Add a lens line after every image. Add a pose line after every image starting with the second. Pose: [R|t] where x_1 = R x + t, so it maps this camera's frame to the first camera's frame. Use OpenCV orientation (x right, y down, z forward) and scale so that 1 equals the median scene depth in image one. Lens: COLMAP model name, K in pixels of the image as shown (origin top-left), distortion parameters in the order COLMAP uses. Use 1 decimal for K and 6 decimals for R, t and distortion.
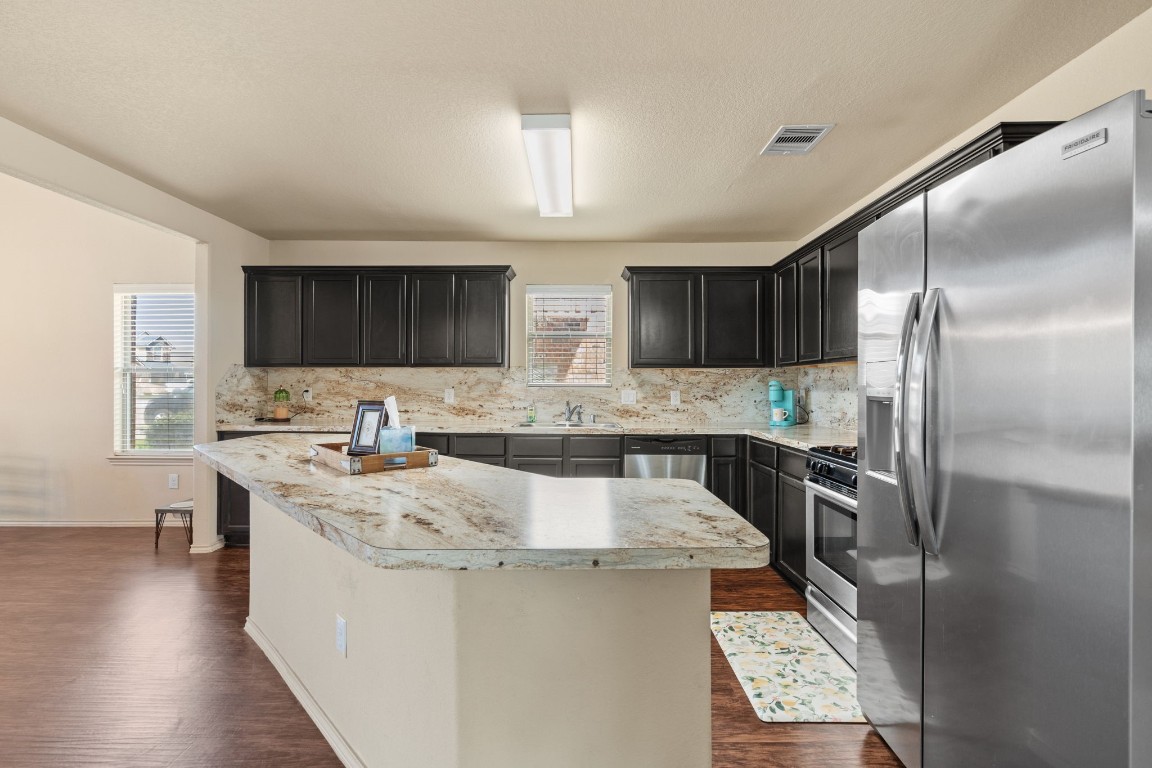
lens RADIAL K [[526.7, 0, 575.1], [0, 526.7, 386.2], [0, 0, 1]] dist [-0.003613, 0.001507]
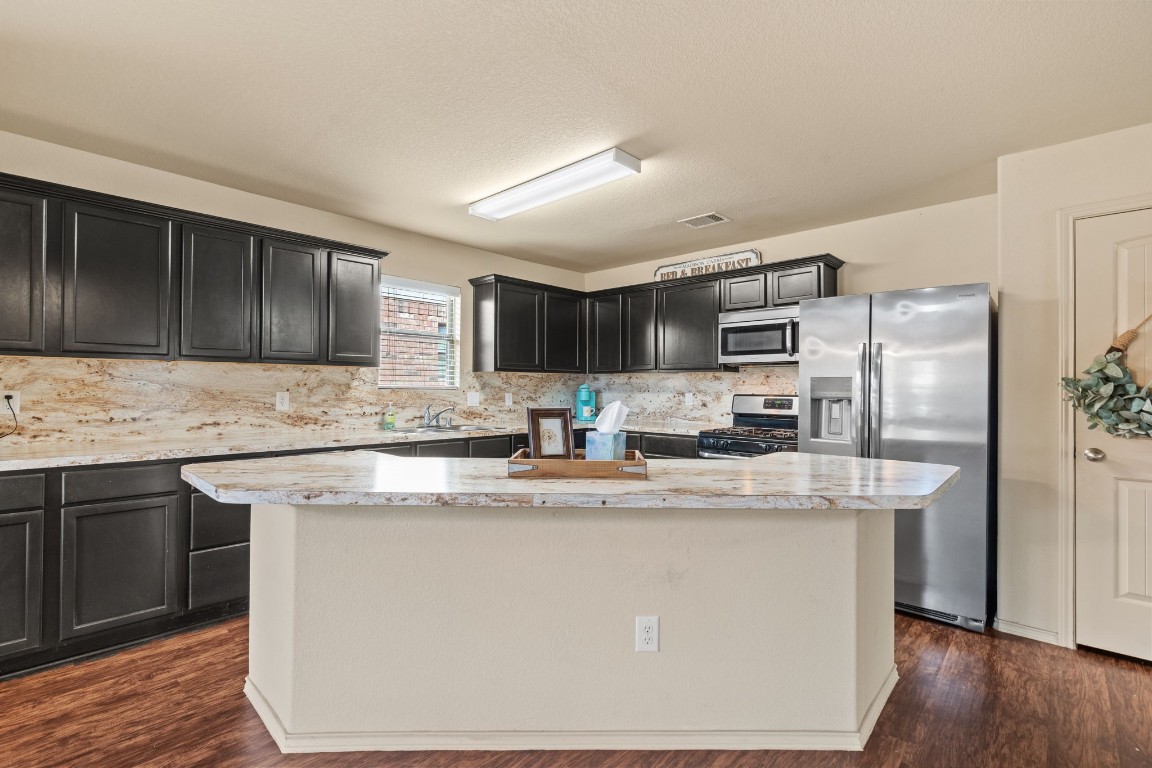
lens RADIAL K [[526.7, 0, 571.1], [0, 526.7, 384.3], [0, 0, 1]] dist [-0.003613, 0.001507]
pose [[0.679004, 0.005729, 0.734112, -0.521309], [-0.005096, 0.999982, -0.003090, -0.006140], [-0.734117, -0.001643, 0.679021, 0.164865]]
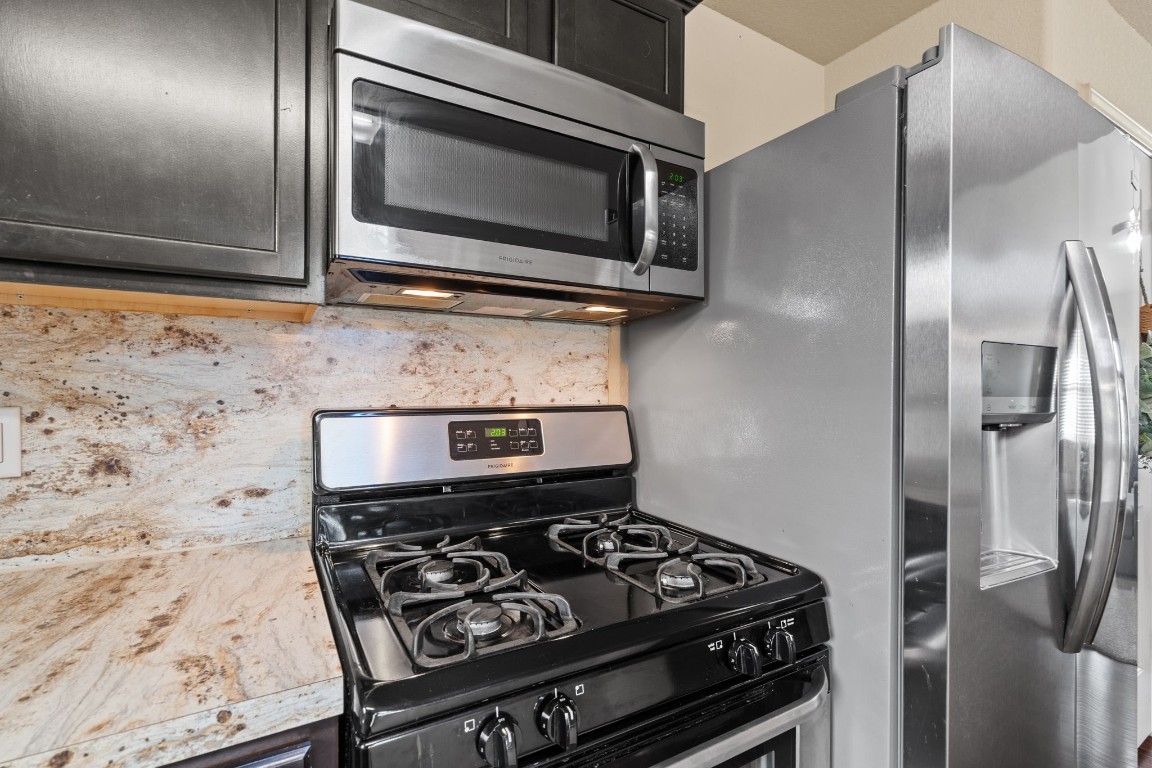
lens RADIAL K [[526.7, 0, 569.1], [0, 526.7, 388.3], [0, 0, 1]] dist [-0.003613, 0.001507]
pose [[-0.507304, 0.001737, 0.861765, 0.137674], [-0.004466, 0.999979, -0.004644, -0.001357], [-0.861756, -0.006205, -0.507286, 0.622937]]
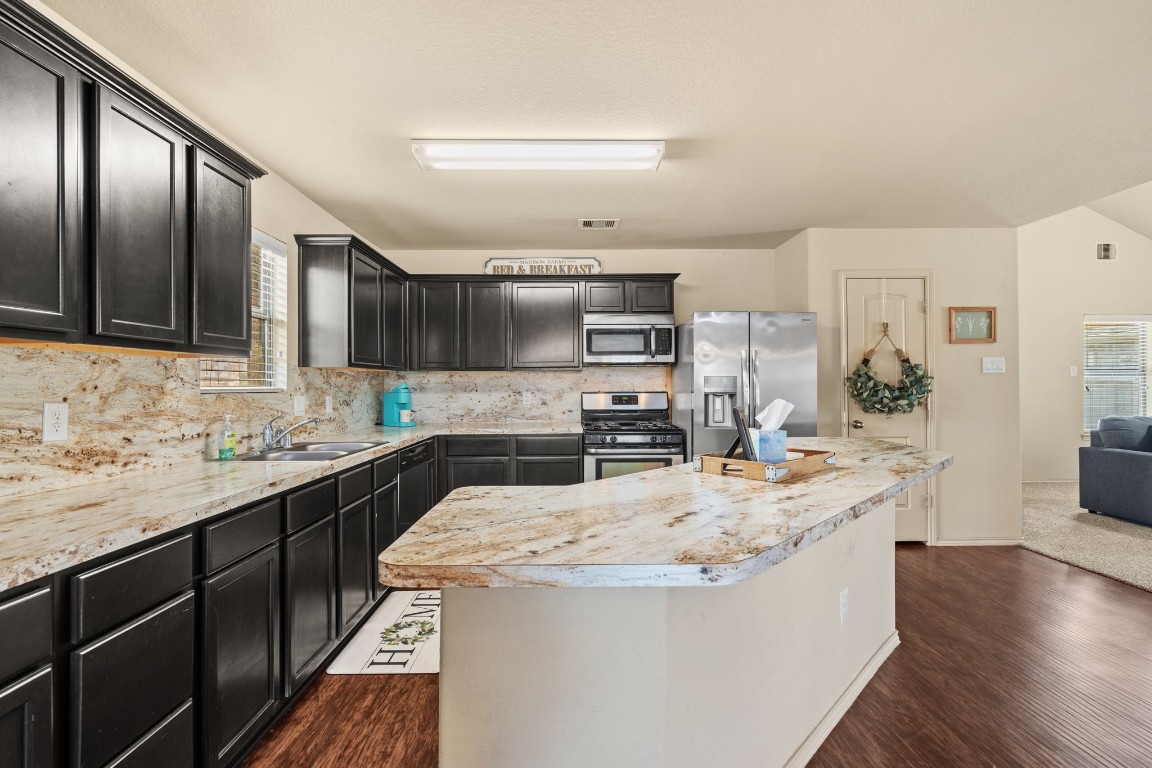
lens RADIAL K [[526.7, 0, 576.9], [0, 526.7, 383.2], [0, 0, 1]] dist [-0.003613, 0.001507]
pose [[-0.031373, 0.002348, 0.999505, -0.628890], [0.004478, 0.999988, -0.002209, -0.007224], [-0.999498, 0.004406, -0.031383, 0.643240]]
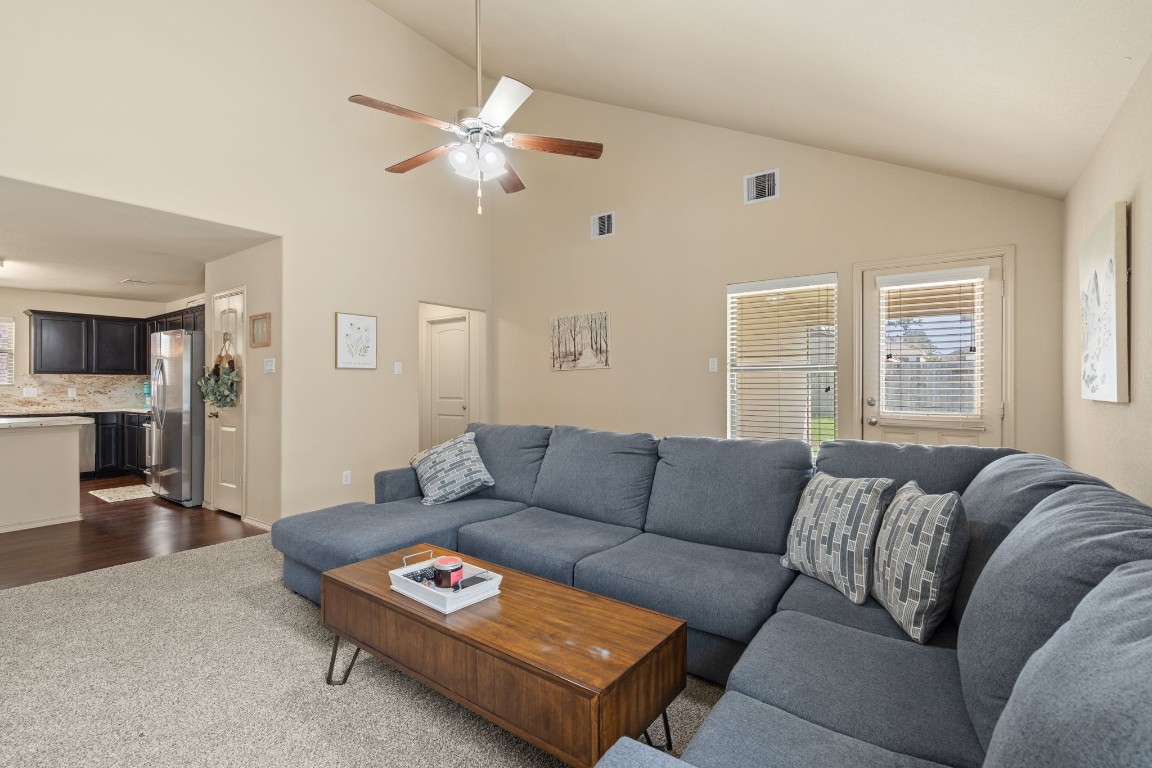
lens RADIAL K [[526.7, 0, 570.2], [0, 526.7, 382.4], [0, 0, 1]] dist [-0.003613, 0.001507]
pose [[0.592213, 0.001847, 0.805779, -0.194854], [0.001319, 0.999994, -0.003261, -0.001406], [-0.805780, 0.002994, 0.592207, -1.134101]]
